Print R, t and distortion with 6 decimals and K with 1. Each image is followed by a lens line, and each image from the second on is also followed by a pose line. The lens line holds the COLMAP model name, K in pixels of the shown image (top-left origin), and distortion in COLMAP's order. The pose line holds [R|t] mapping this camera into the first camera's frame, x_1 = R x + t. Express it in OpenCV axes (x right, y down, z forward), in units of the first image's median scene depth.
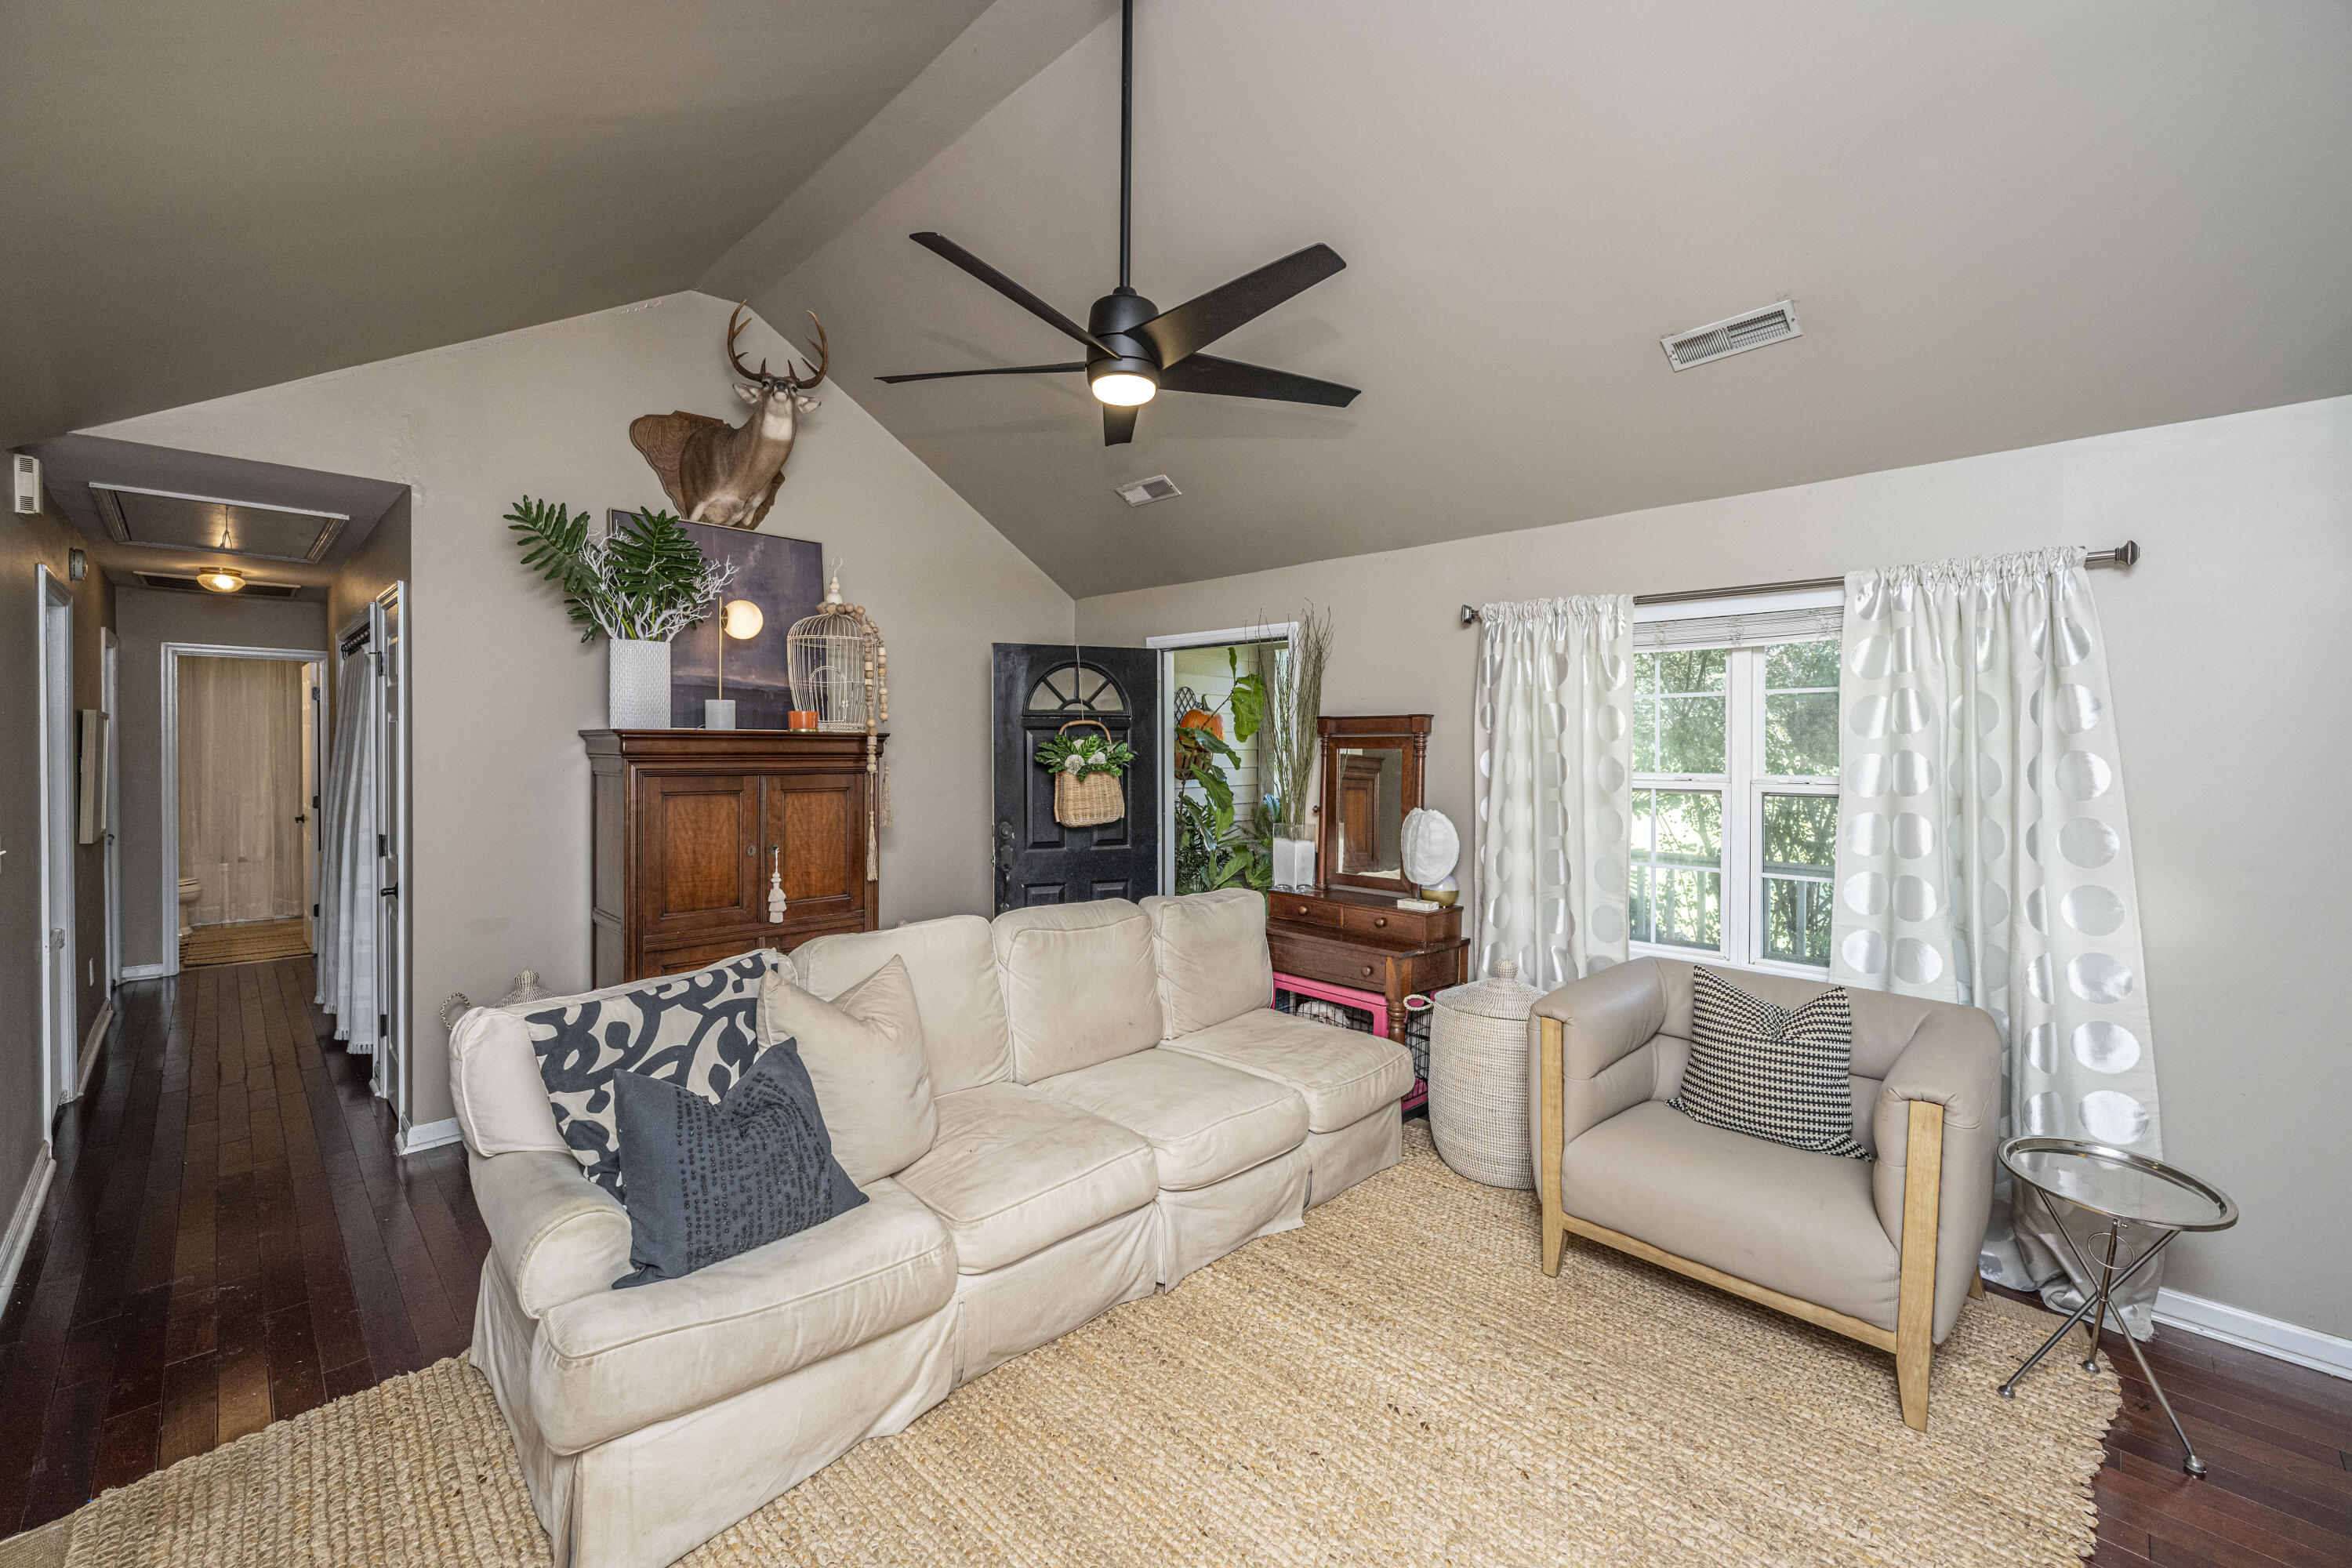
lens RADIAL K [[939.7, 0, 1203.6], [0, 939.7, 757.8], [0, 0, 1]] dist [0.000327, -0.000162]
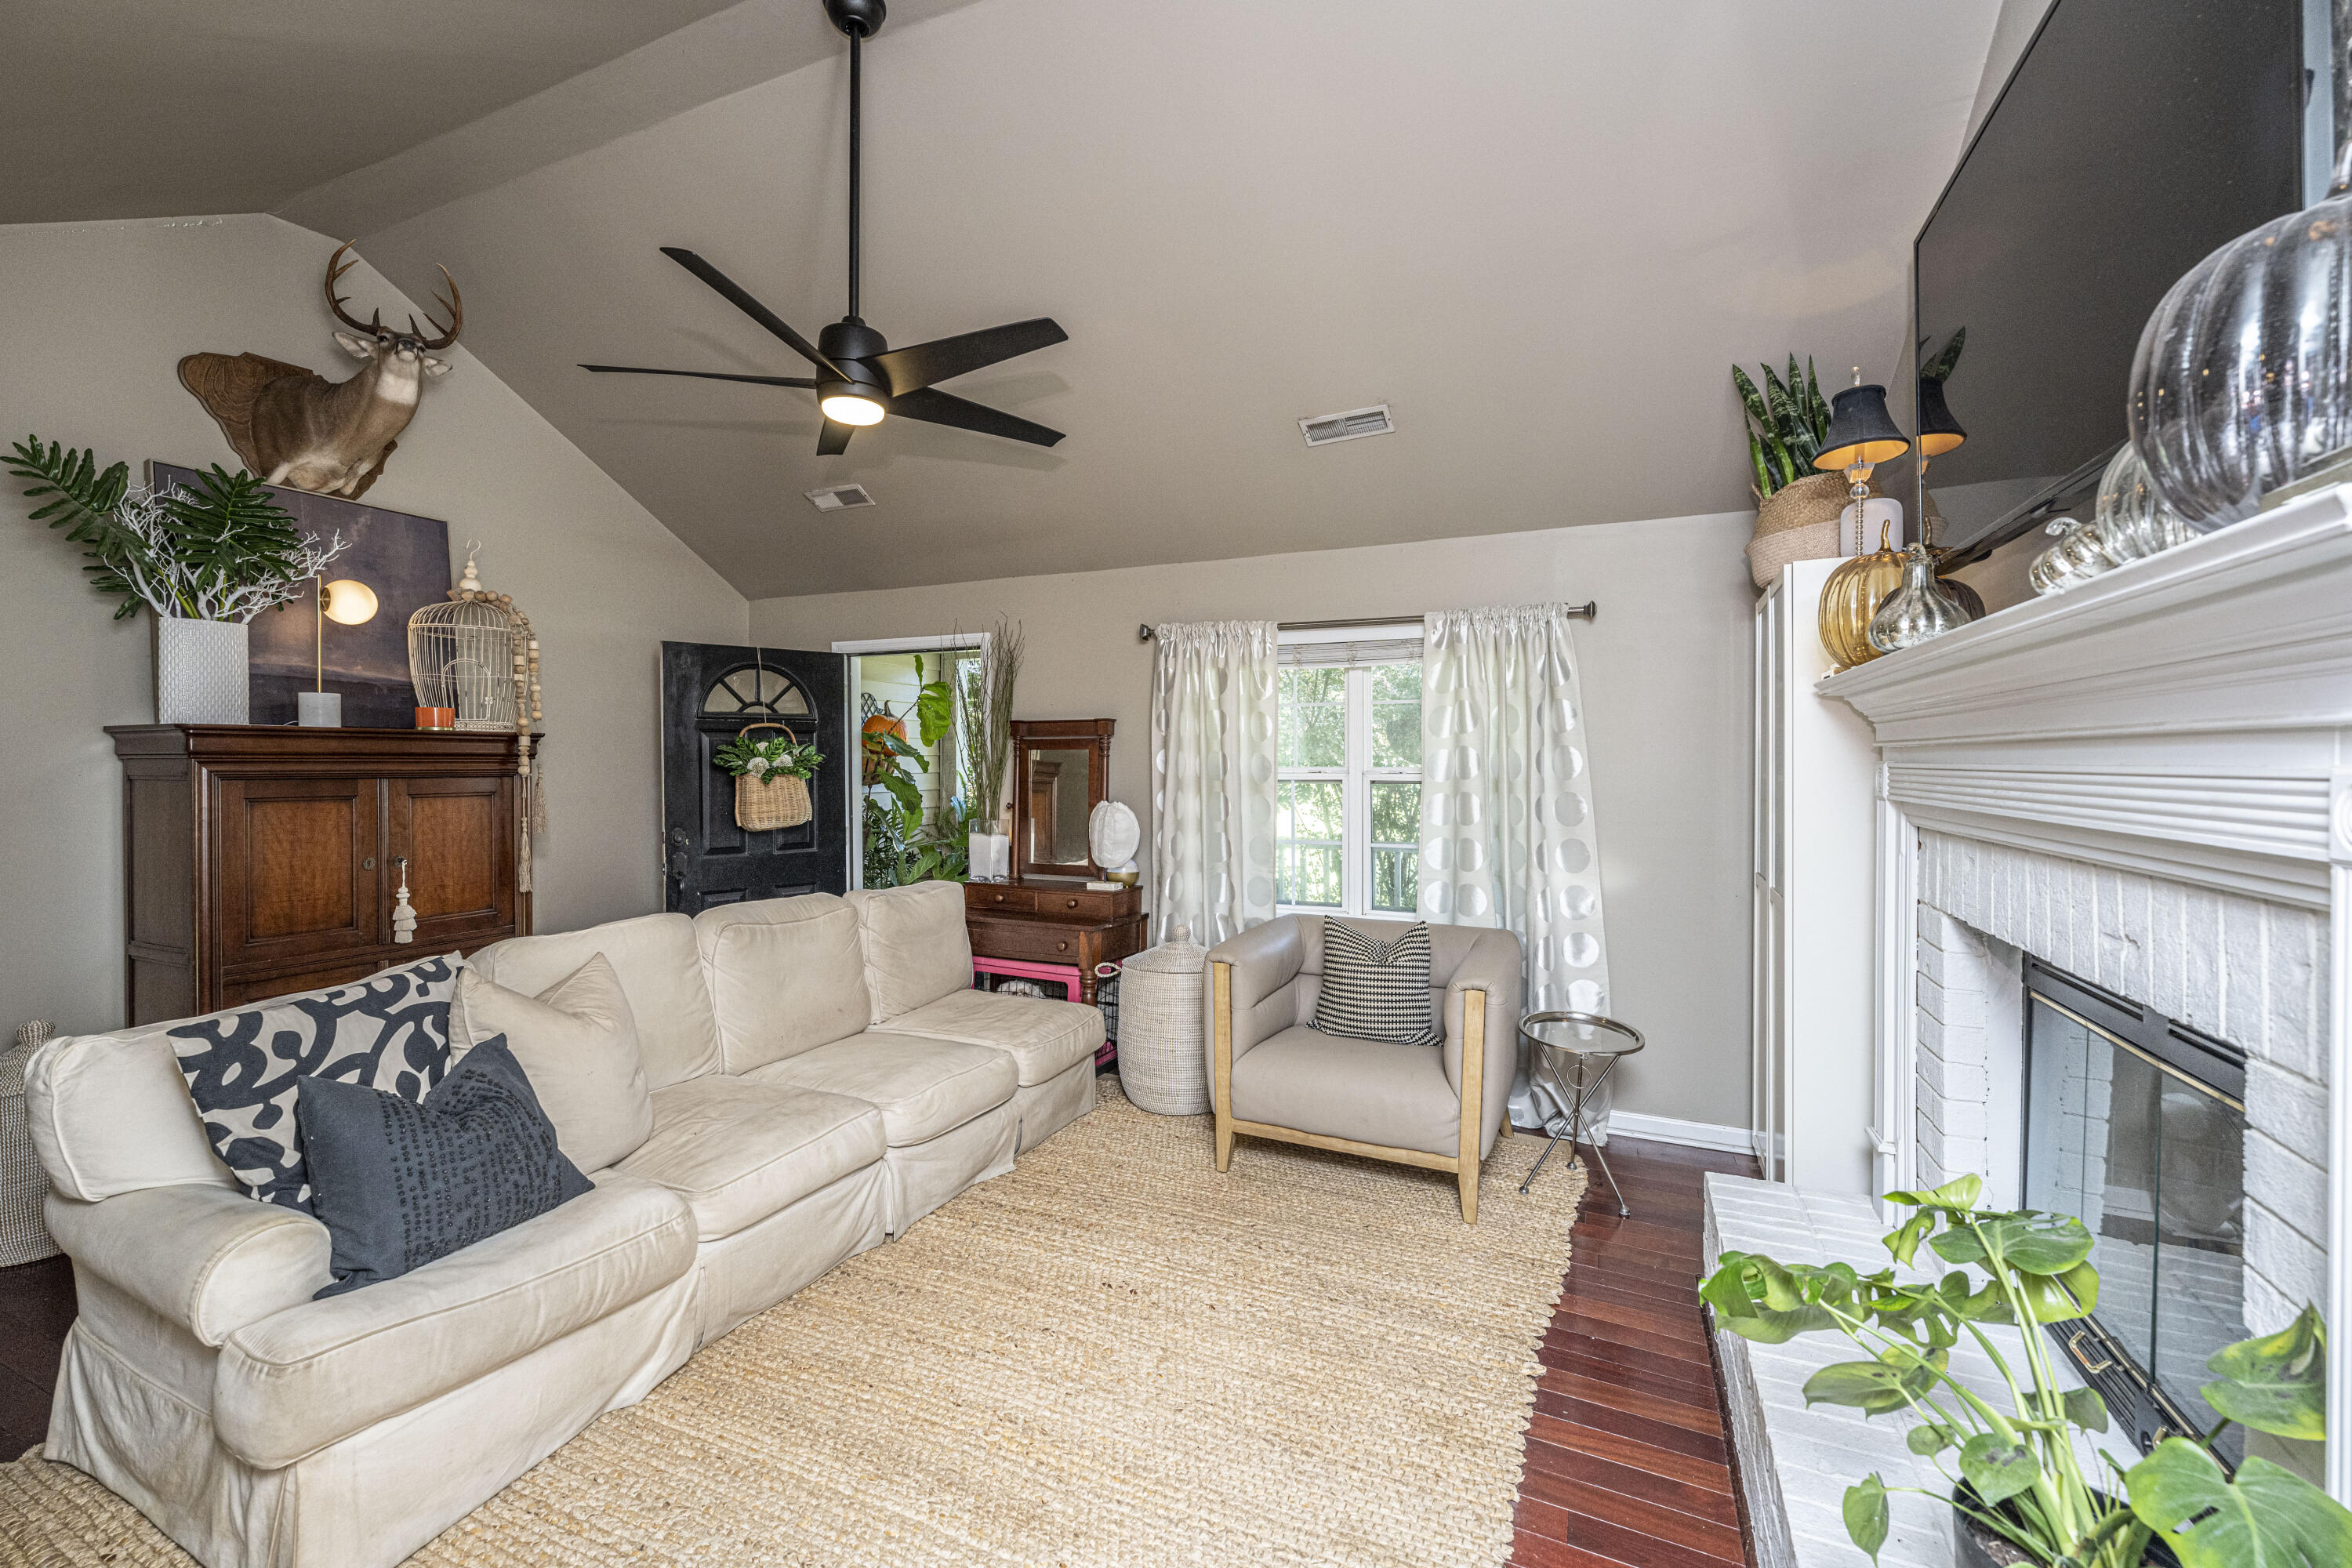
lens RADIAL K [[939.7, 0, 1174.9], [0, 939.7, 766.0], [0, 0, 1]] dist [0.000327, -0.000162]
pose [[0.944770, -0.002643, 0.327724, -0.055200], [0.005184, 0.999963, -0.006880, 0.017335], [-0.327693, 0.008199, 0.944749, -0.087813]]
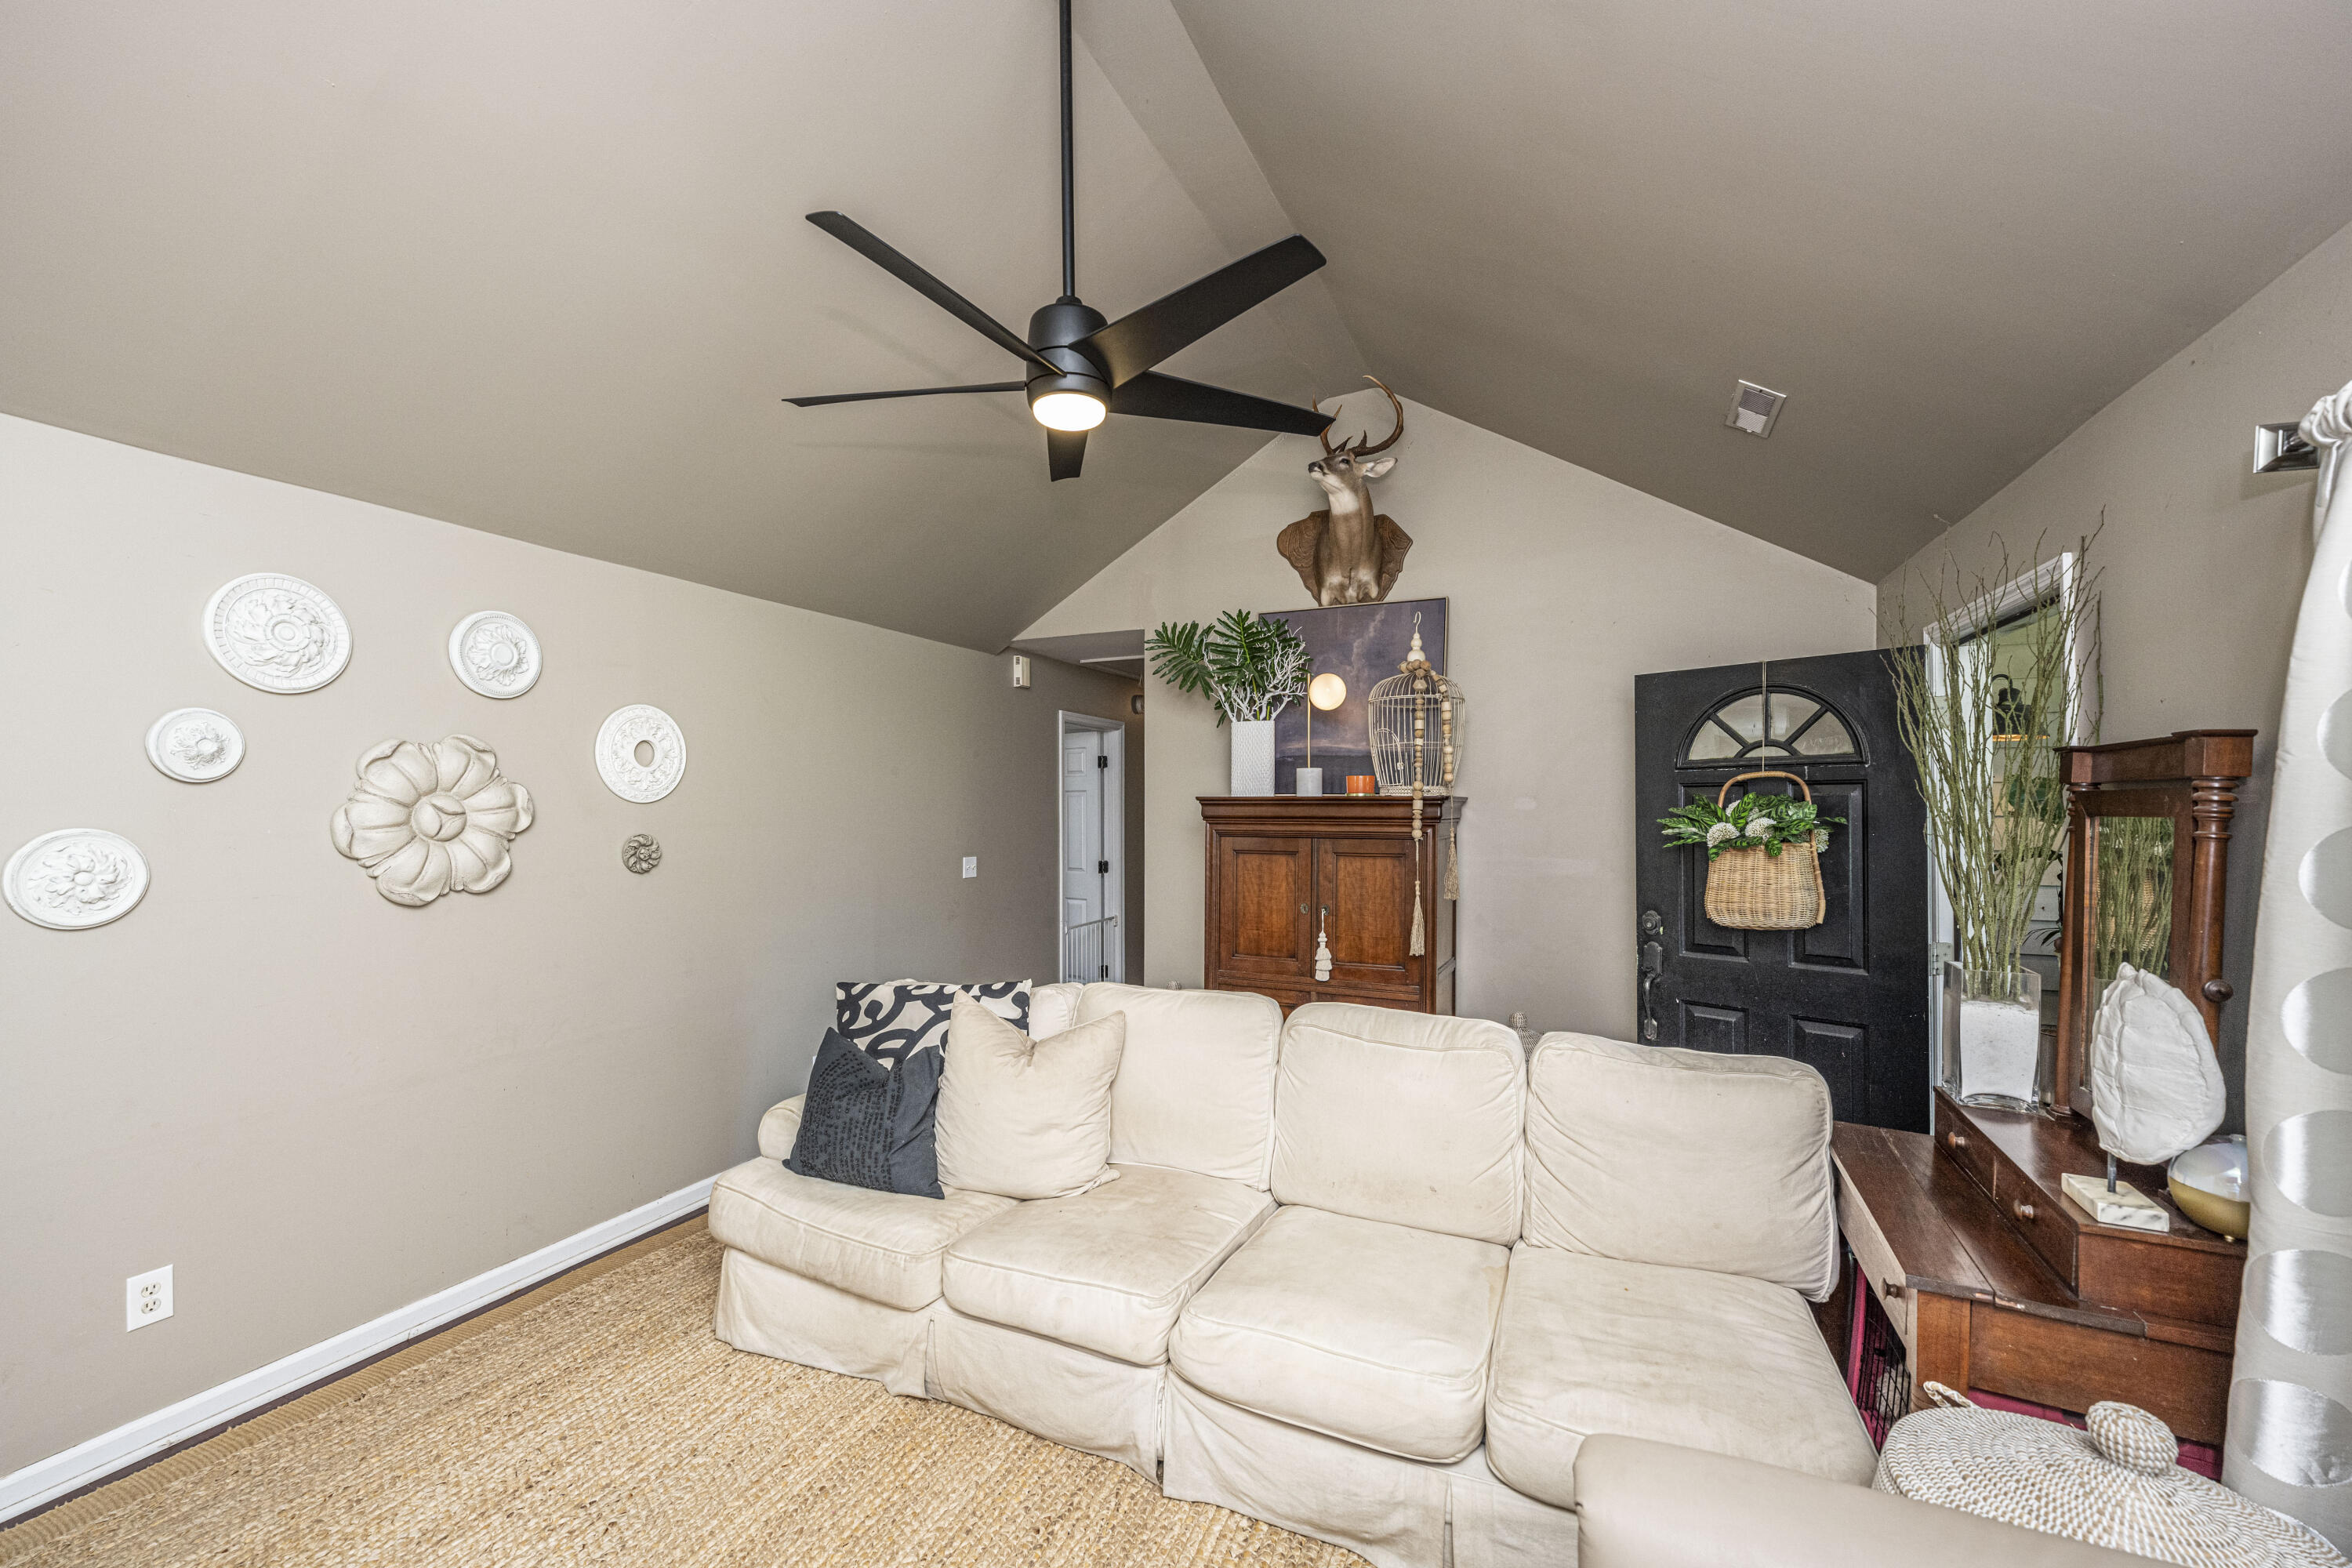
lens RADIAL K [[939.7, 0, 1119.5], [0, 939.7, 803.2], [0, 0, 1]] dist [0.000327, -0.000162]
pose [[0.338549, -0.006999, -0.940923, 0.467848], [-0.010648, 0.999880, -0.011268, -0.006703], [0.940888, 0.013834, 0.338434, 0.457085]]
